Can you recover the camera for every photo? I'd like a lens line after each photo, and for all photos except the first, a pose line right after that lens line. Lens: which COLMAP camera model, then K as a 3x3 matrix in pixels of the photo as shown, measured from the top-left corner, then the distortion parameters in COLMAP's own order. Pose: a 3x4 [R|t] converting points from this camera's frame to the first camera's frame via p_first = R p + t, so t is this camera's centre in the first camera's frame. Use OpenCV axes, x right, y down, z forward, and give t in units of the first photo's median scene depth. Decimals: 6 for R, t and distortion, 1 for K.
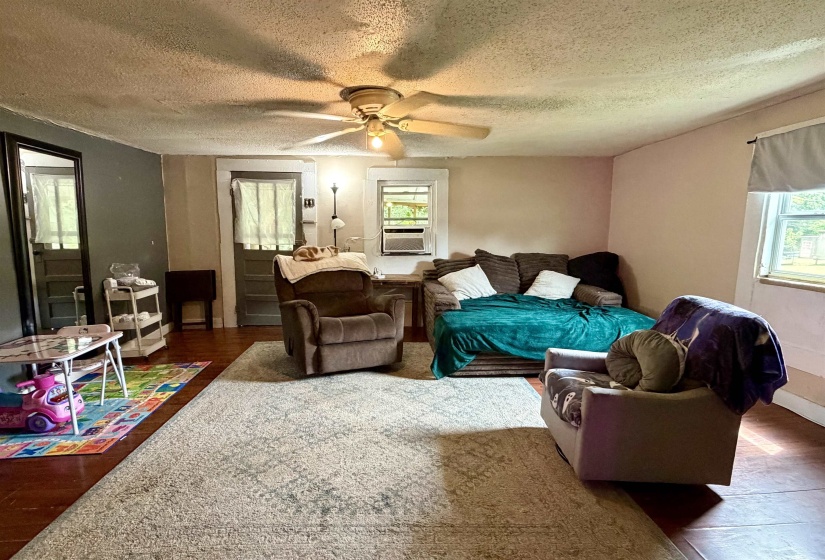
lens RADIAL K [[438.9, 0, 405.8], [0, 438.9, 290.3], [0, 0, 1]] dist [-0.002612, -0.000386]
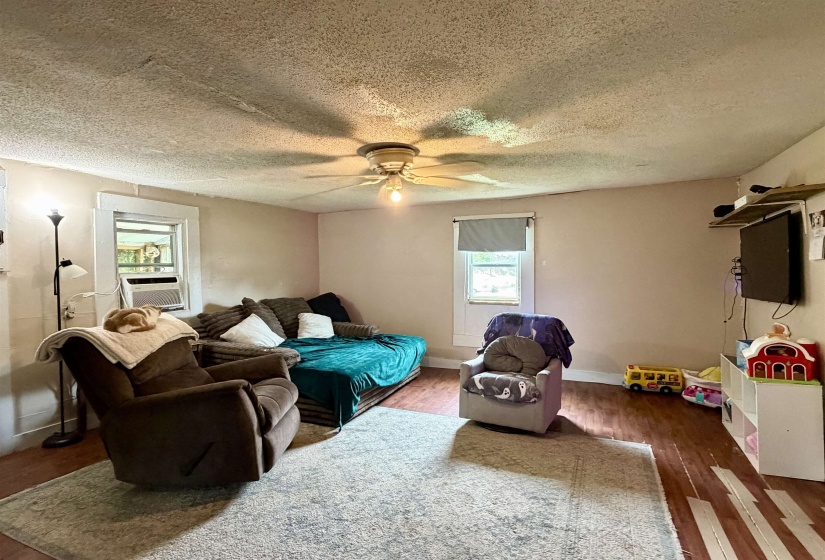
lens RADIAL K [[441.2, 0, 412.5], [0, 441.2, 280.0], [0, 0, 1]] dist [-0.001294, -0.000131]
pose [[0.435907, -0.031816, 0.899429, -0.728320], [0.135855, 0.990249, -0.030814, -0.076219], [-0.889679, 0.135624, 0.435979, 0.392964]]
